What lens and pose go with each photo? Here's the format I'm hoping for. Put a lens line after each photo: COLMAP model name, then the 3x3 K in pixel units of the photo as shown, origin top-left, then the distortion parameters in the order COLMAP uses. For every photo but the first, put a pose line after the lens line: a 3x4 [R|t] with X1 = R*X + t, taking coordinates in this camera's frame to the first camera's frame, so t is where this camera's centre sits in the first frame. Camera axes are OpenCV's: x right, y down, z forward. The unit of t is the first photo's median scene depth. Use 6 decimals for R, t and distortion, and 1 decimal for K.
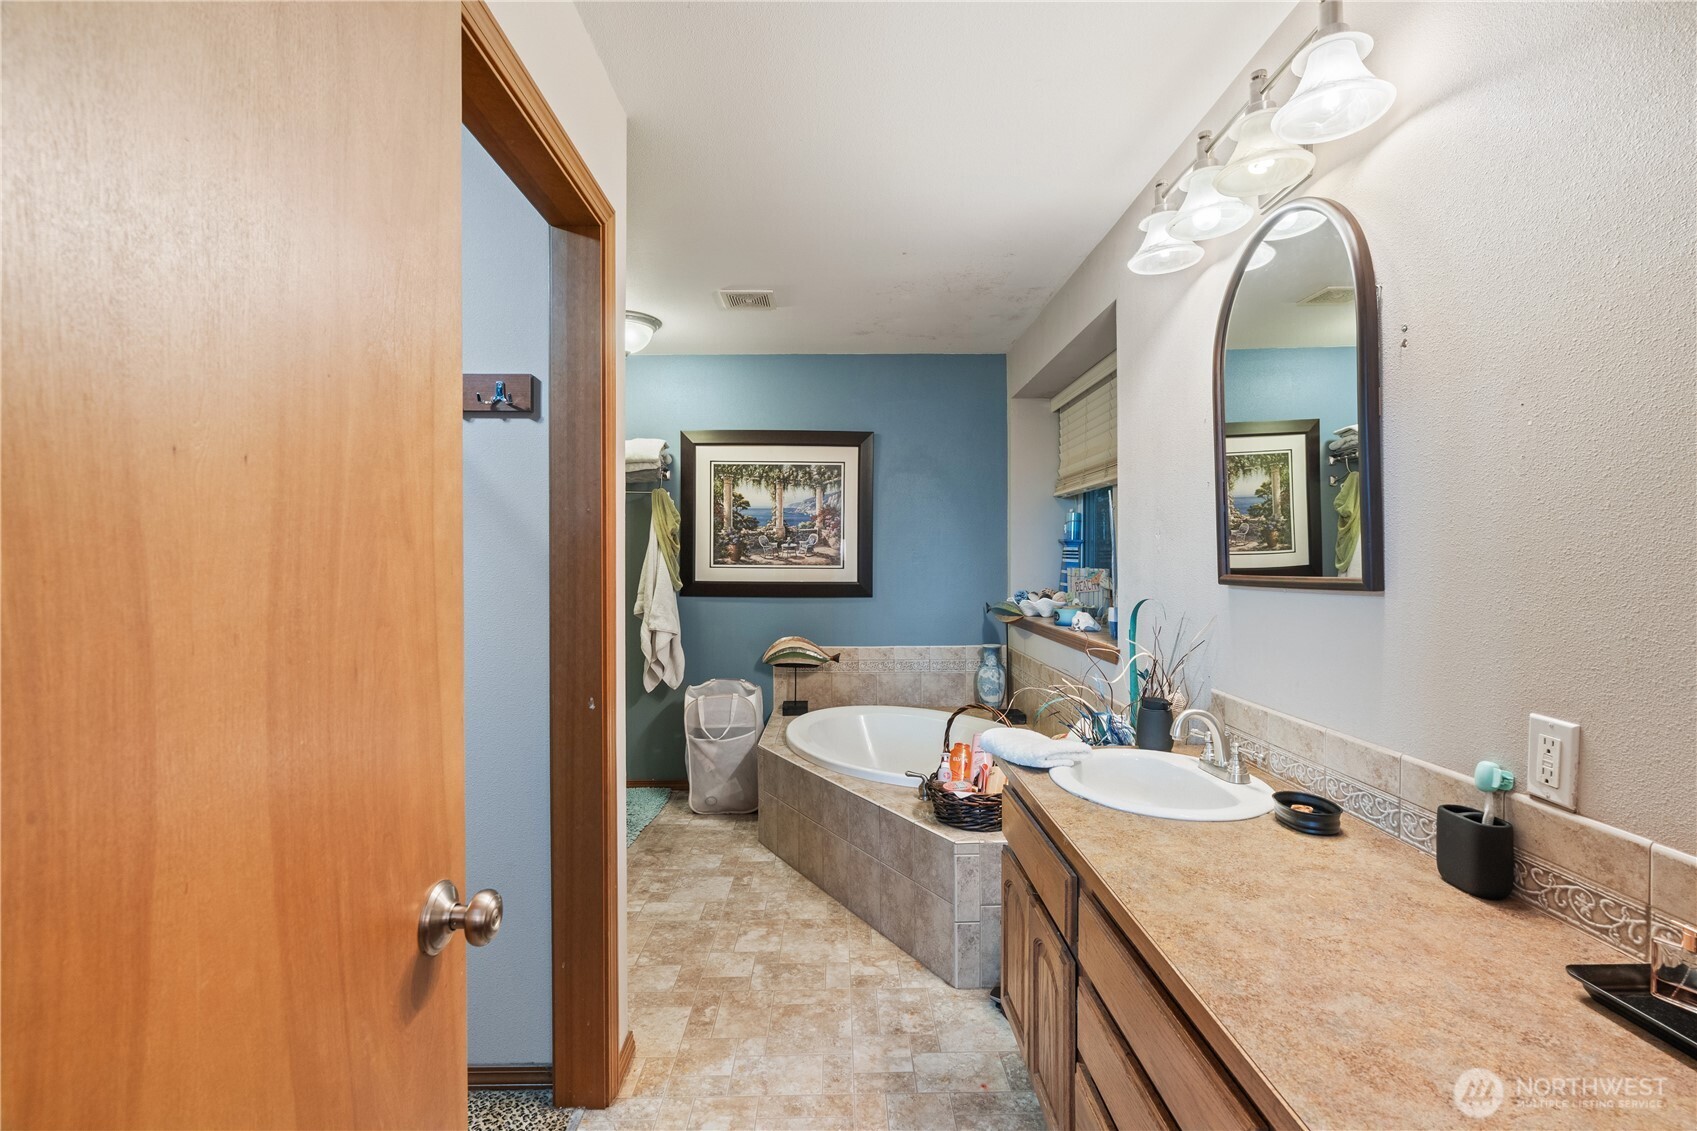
lens RADIAL K [[766.6, 0, 850.4], [0, 766.6, 556.3], [0, 0, 1]] dist [-0.003024, 0.000387]
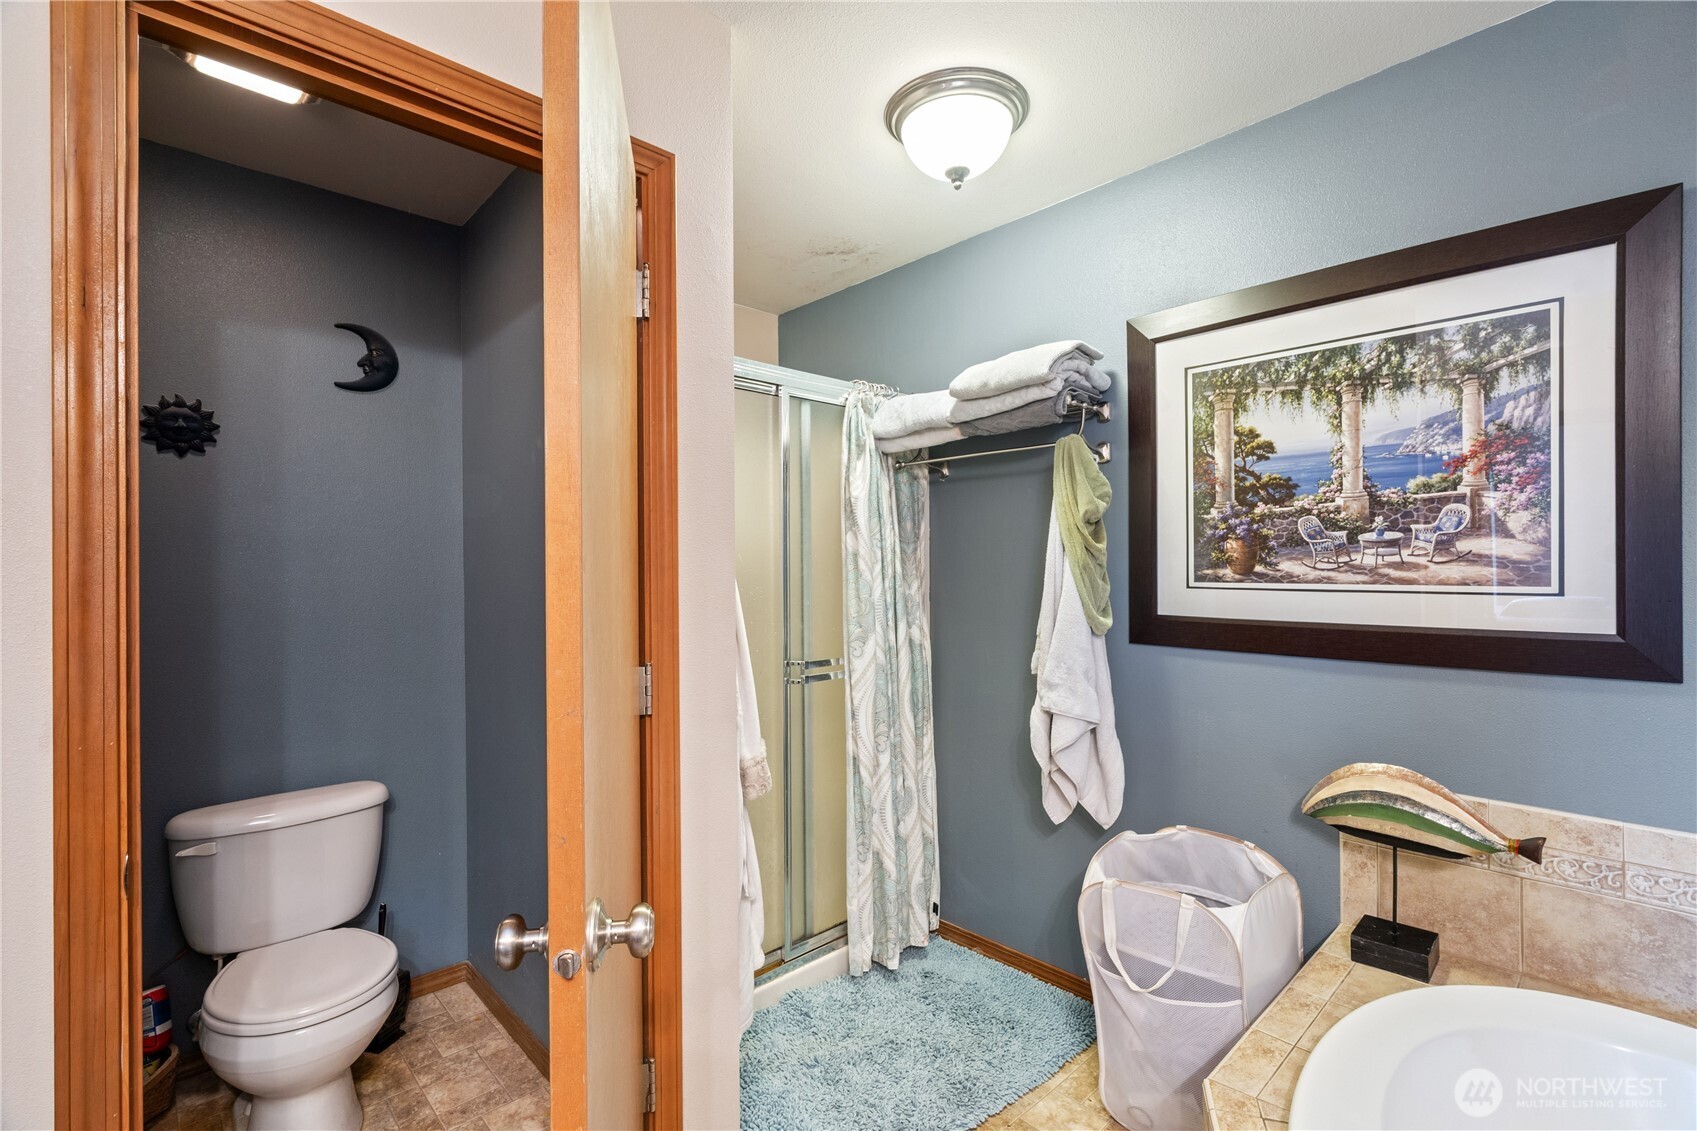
lens RADIAL K [[766.6, 0, 842.1], [0, 766.6, 566.6], [0, 0, 1]] dist [-0.003024, 0.000387]
pose [[0.673650, -0.007524, -0.739013, 0.028455], [0.013533, 0.999906, 0.002156, -0.002905], [0.738927, -0.011454, 0.673688, 0.511239]]
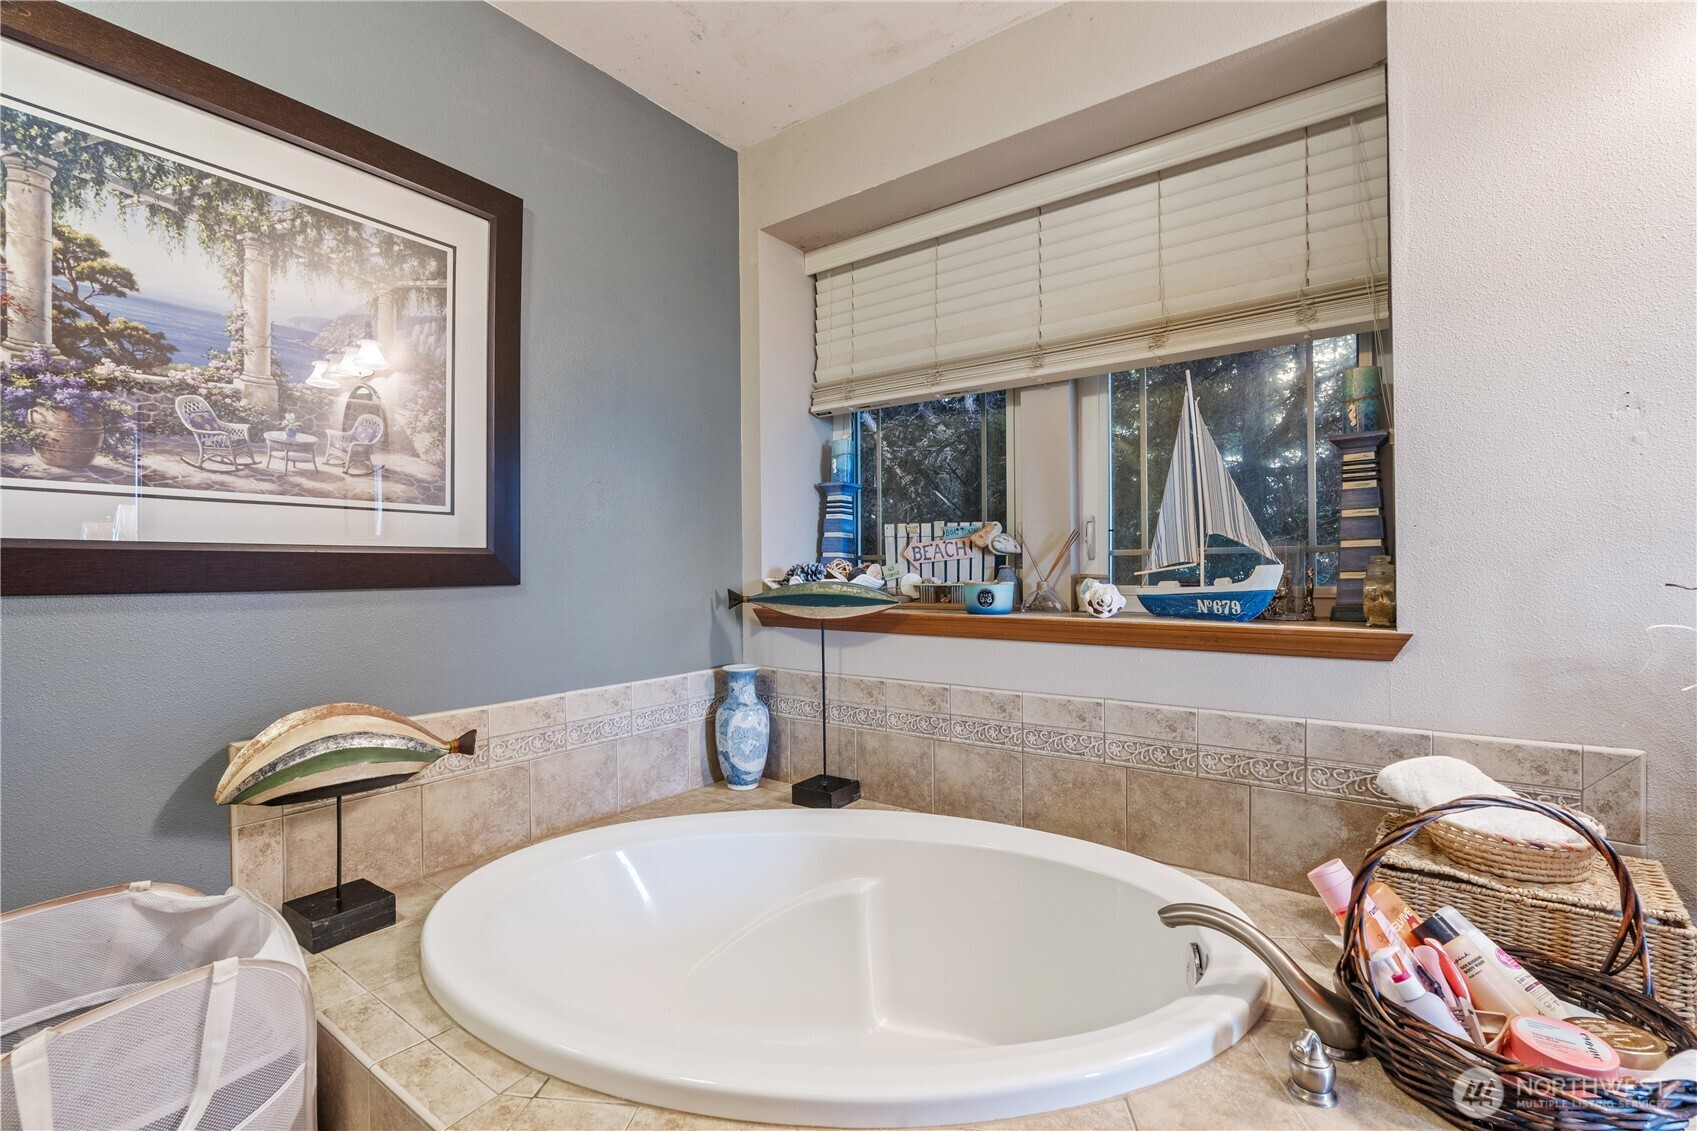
lens RADIAL K [[766.6, 0, 853.6], [0, 766.6, 564.4], [0, 0, 1]] dist [-0.003024, 0.000387]
pose [[0.593755, -0.000485, 0.804646, -0.205006], [-0.000259, 1.000000, 0.000793, 0.041549], [-0.804646, -0.000679, 0.593755, 0.598280]]
